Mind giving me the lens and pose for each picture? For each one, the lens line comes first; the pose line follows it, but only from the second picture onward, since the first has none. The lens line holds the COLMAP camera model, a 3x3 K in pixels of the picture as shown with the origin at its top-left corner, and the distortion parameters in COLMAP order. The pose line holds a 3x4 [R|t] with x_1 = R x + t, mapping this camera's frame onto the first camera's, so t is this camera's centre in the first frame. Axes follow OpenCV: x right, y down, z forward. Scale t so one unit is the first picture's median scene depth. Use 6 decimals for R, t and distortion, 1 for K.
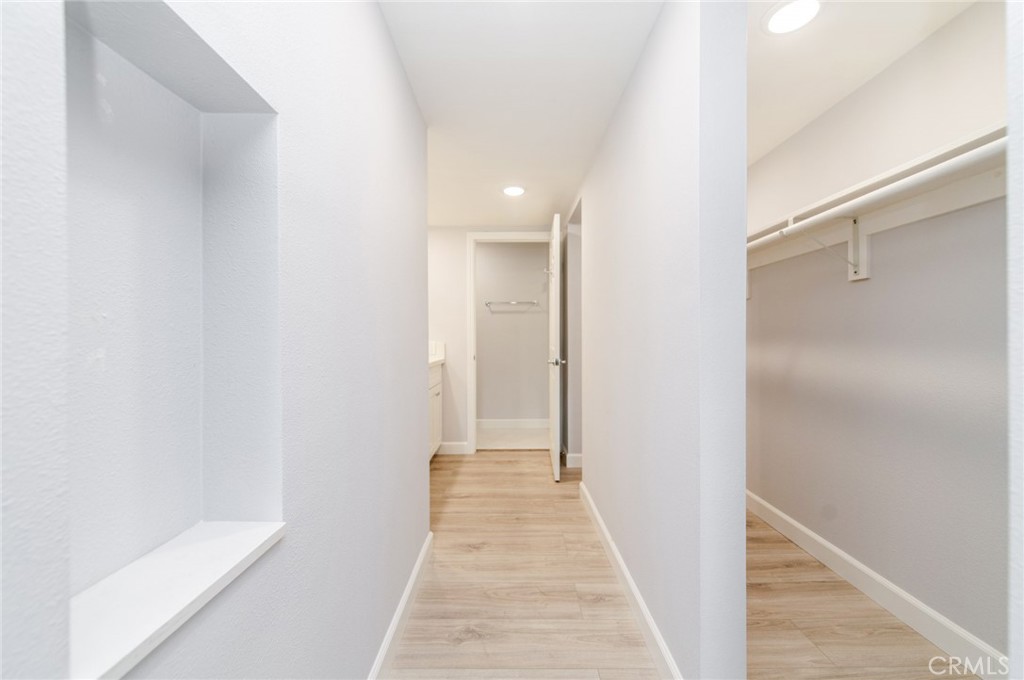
lens RADIAL K [[400.5, 0, 512.8], [0, 400.5, 340.0], [0, 0, 1]] dist [0.013662, -0.003766]
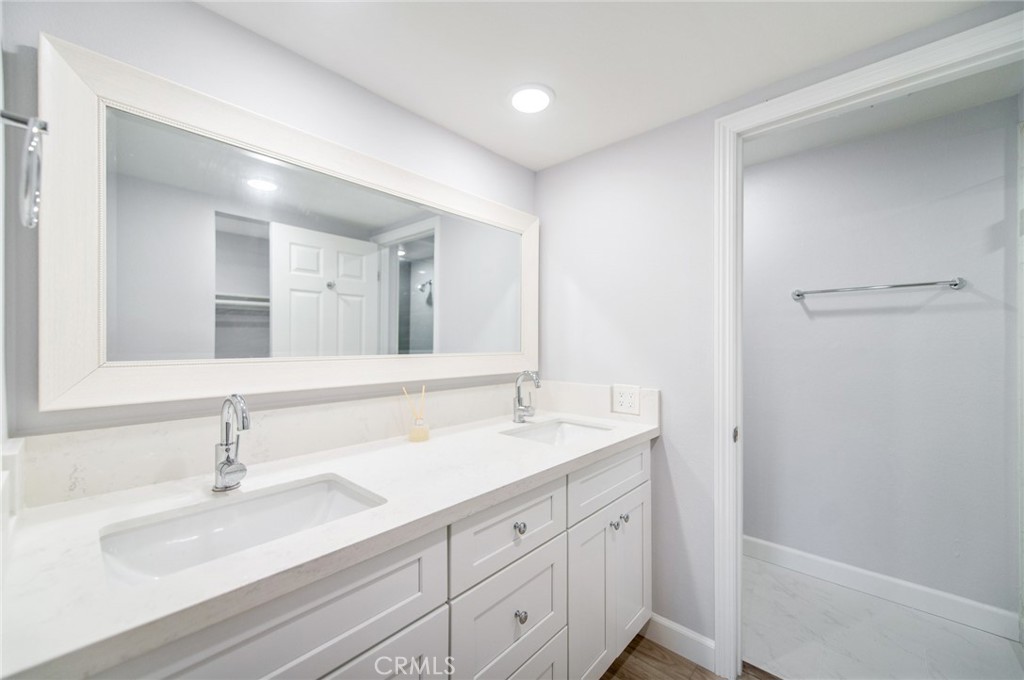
lens RADIAL K [[400.5, 0, 512.5], [0, 400.5, 343.6], [0, 0, 1]] dist [0.013662, -0.003766]
pose [[0.734971, 0.005494, -0.678076, 0.010503], [-0.001445, 0.999978, 0.006536, -0.047859], [0.678097, -0.003824, 0.734963, 0.551113]]
